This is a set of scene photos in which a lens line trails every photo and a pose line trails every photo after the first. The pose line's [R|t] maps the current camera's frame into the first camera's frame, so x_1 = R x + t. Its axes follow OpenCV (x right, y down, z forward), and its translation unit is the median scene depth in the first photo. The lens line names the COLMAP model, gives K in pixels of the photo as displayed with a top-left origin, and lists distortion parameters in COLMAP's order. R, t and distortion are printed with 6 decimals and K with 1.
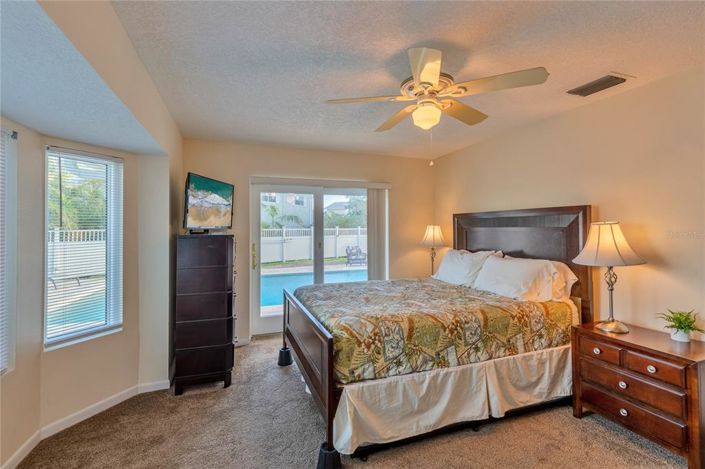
lens RADIAL K [[317.9, 0, 347.7], [0, 317.9, 228.7], [0, 0, 1]] dist [0.023740, -0.000106]
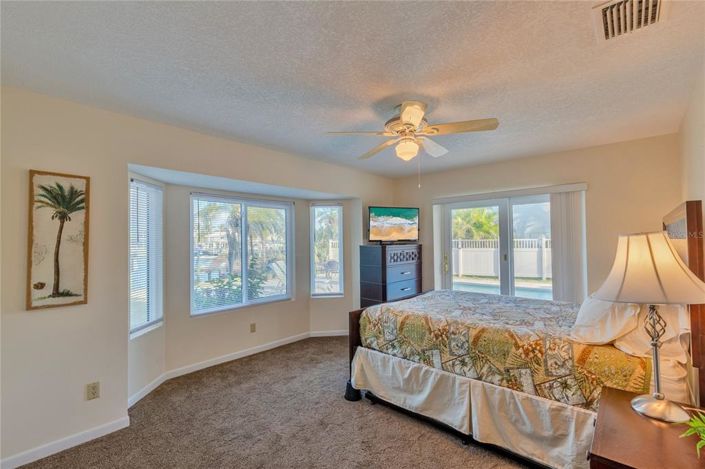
lens RADIAL K [[317.9, 0, 347.7], [0, 317.9, 228.7], [0, 0, 1]] dist [0.023740, -0.000106]
pose [[0.464236, -0.033615, -0.885073, 1.155727], [0.012046, 0.999427, -0.031640, -0.019873], [0.885630, 0.004027, 0.464375, 0.208305]]
